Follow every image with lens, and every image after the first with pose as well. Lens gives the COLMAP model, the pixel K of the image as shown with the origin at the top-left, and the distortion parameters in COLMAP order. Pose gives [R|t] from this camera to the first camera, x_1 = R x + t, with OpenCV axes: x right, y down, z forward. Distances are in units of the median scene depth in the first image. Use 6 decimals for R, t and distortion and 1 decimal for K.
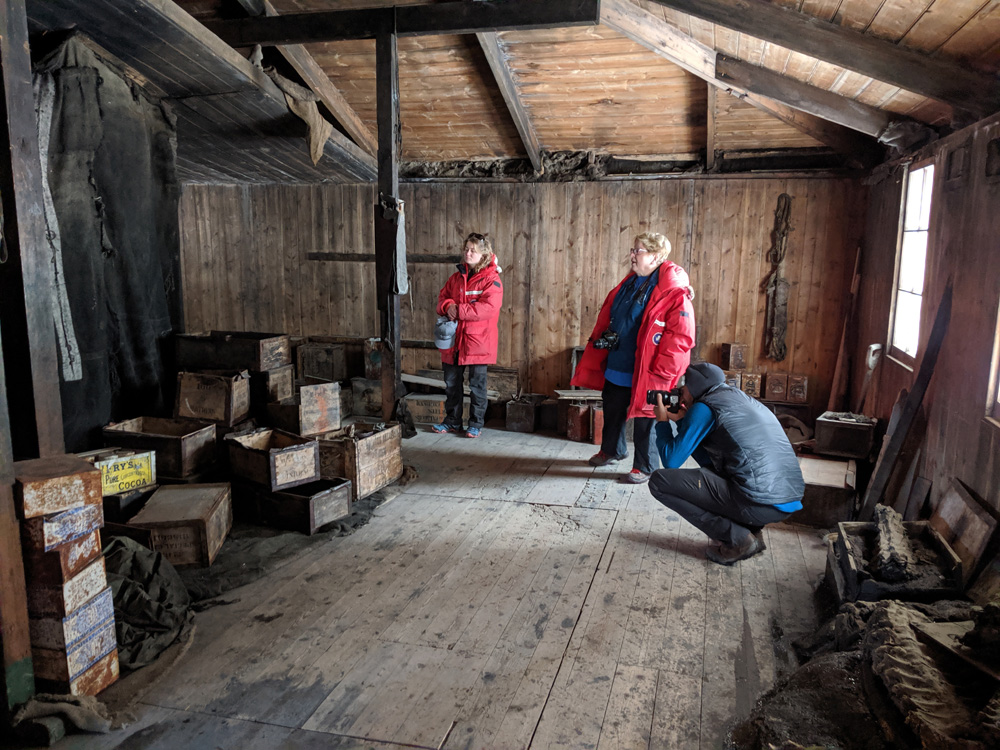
lens RADIAL K [[810.9, 0, 500.0], [0, 810.9, 375.0], [0, 0, 1]] dist [0.032373, -0.058662]
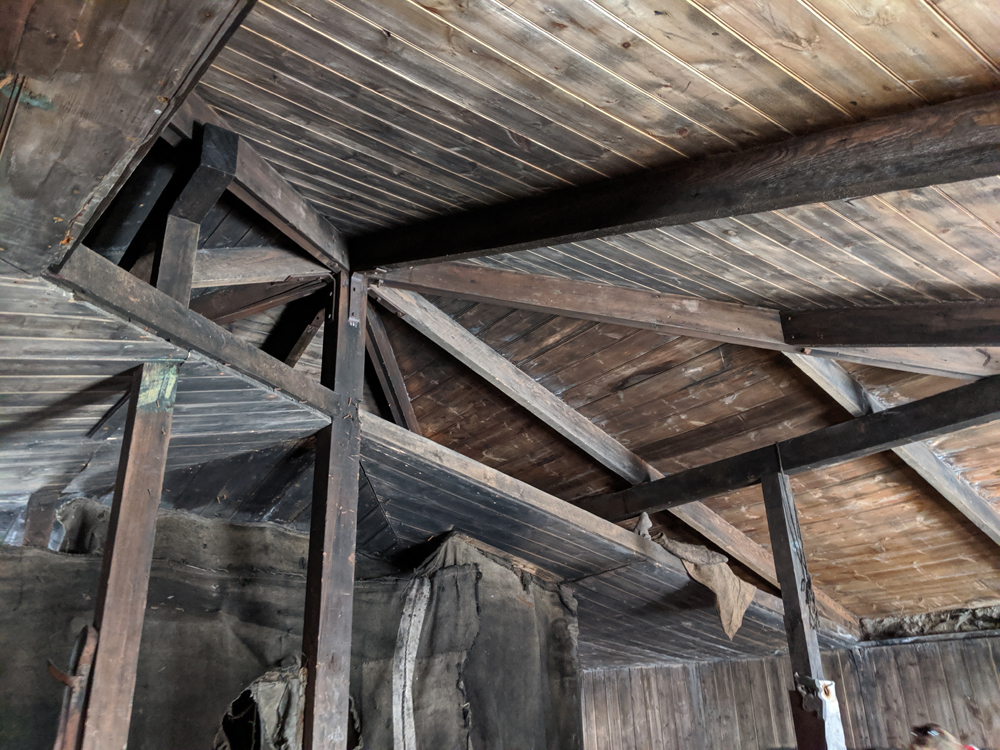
lens RADIAL K [[810.9, 0, 500.0], [0, 810.9, 375.0], [0, 0, 1]] dist [0.032373, -0.058662]
pose [[0.800619, -0.263804, -0.537975, 0.099346], [-0.057028, 0.860235, -0.506698, -0.062162], [0.596454, 0.436352, 0.673676, 0.206855]]
